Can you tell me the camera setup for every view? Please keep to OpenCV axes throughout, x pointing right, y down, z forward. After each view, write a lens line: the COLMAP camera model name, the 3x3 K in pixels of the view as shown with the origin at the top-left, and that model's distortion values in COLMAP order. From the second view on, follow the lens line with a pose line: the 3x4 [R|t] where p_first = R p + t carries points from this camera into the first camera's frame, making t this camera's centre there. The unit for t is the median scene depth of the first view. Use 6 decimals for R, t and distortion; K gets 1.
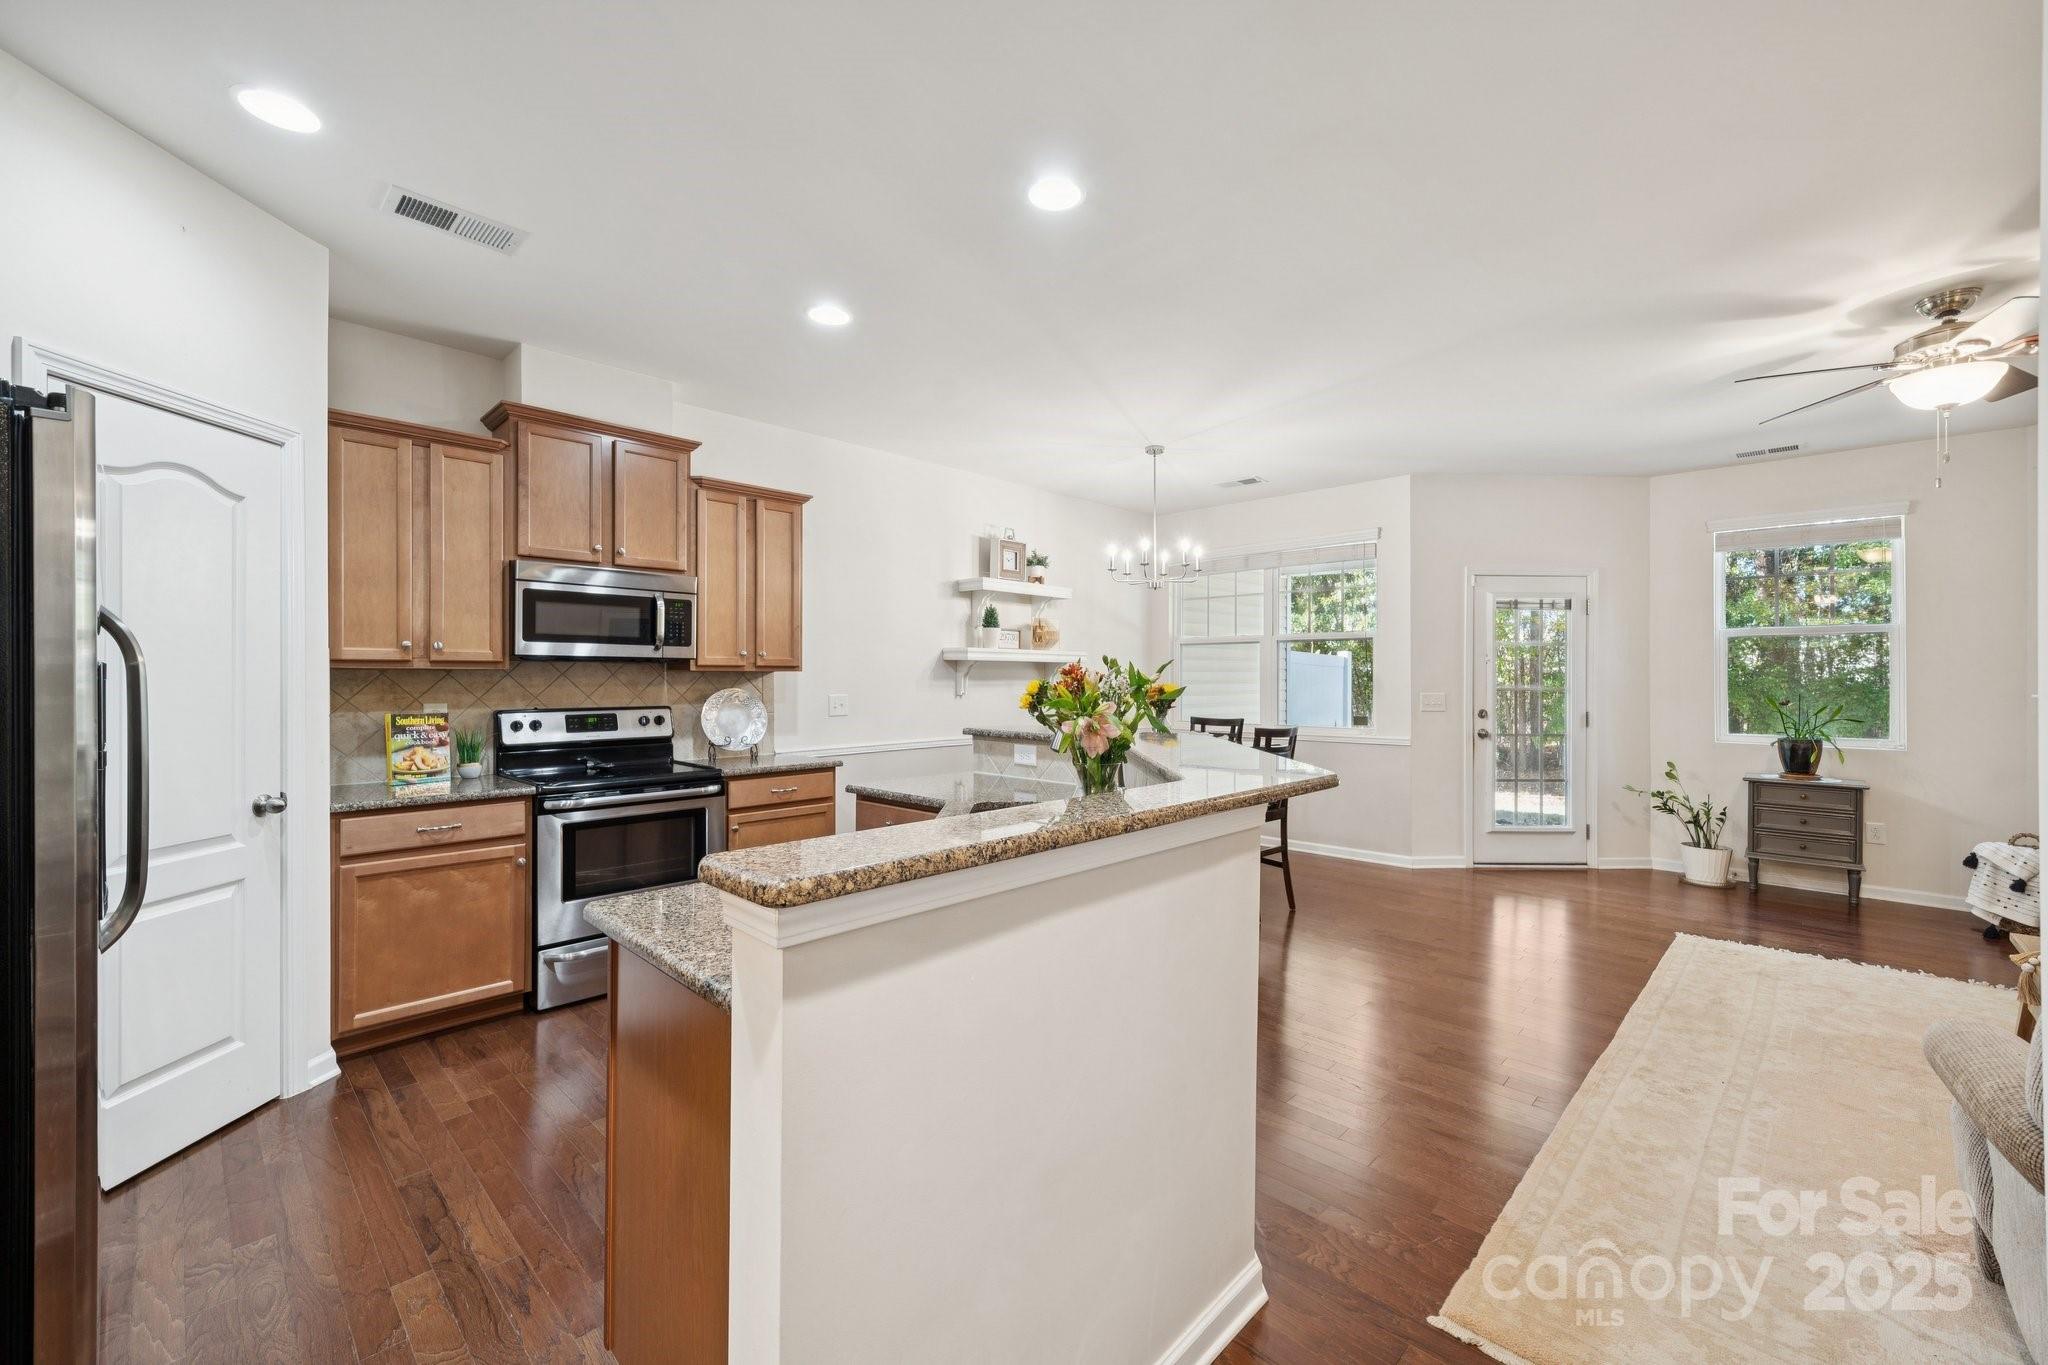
lens RADIAL K [[831.4, 0, 1023.3], [0, 831.4, 682.6], [0, 0, 1]] dist [0.002132, 0.000985]
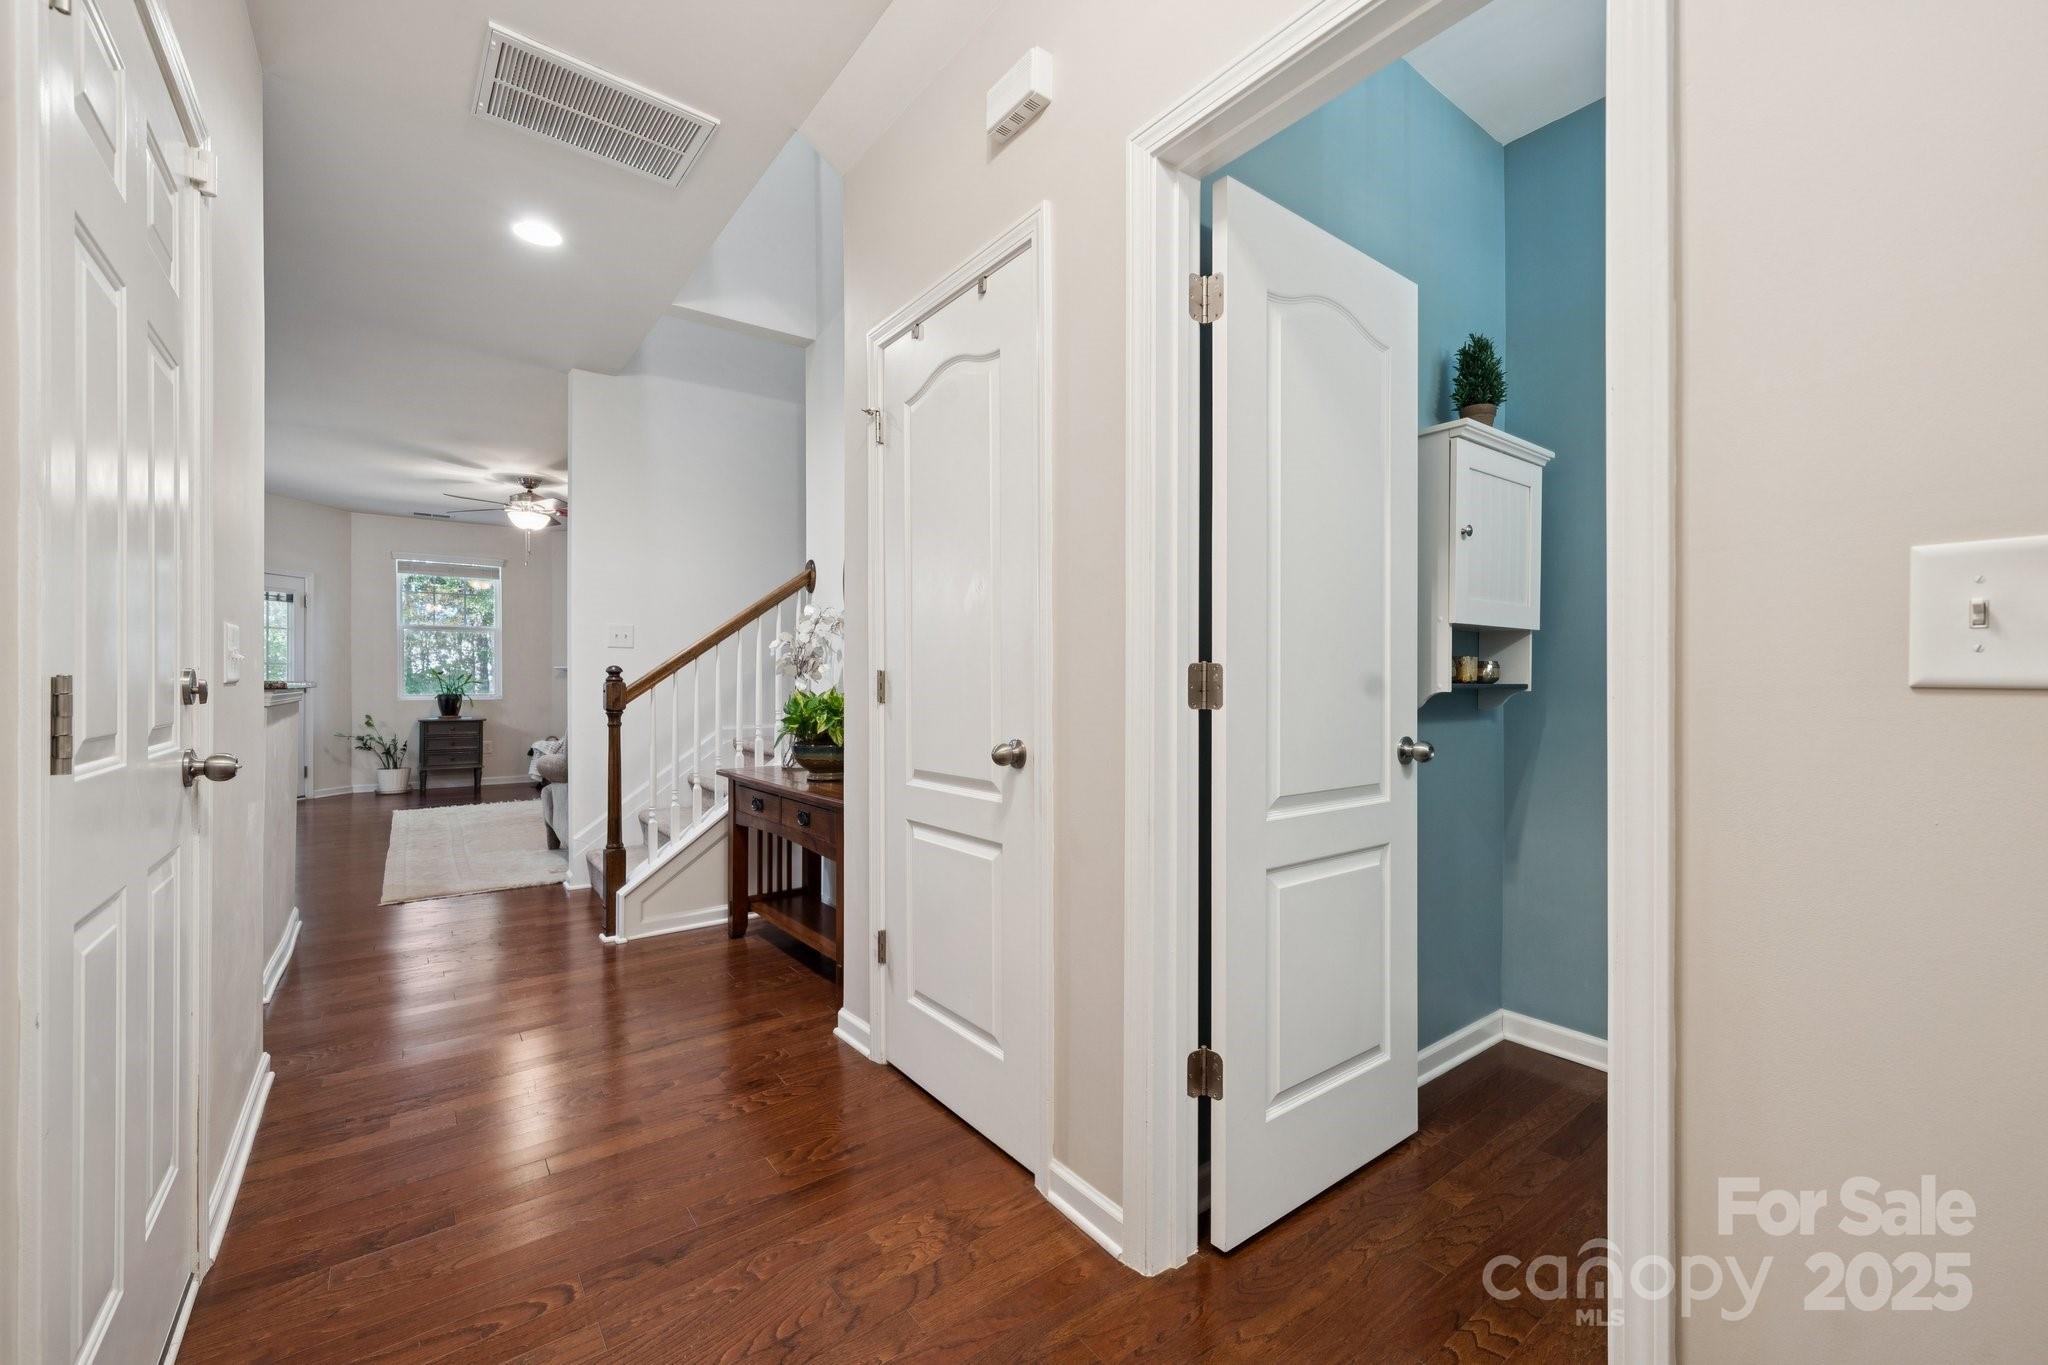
lens RADIAL K [[831.4, 0, 1054.9], [0, 831.4, 673.6], [0, 0, 1]] dist [0.002132, 0.000985]
pose [[0.137434, 0.006666, 0.990488, -0.666628], [0.006236, 0.999952, -0.007595, 0.058867], [-0.990491, 0.007220, 0.137386, -0.512862]]
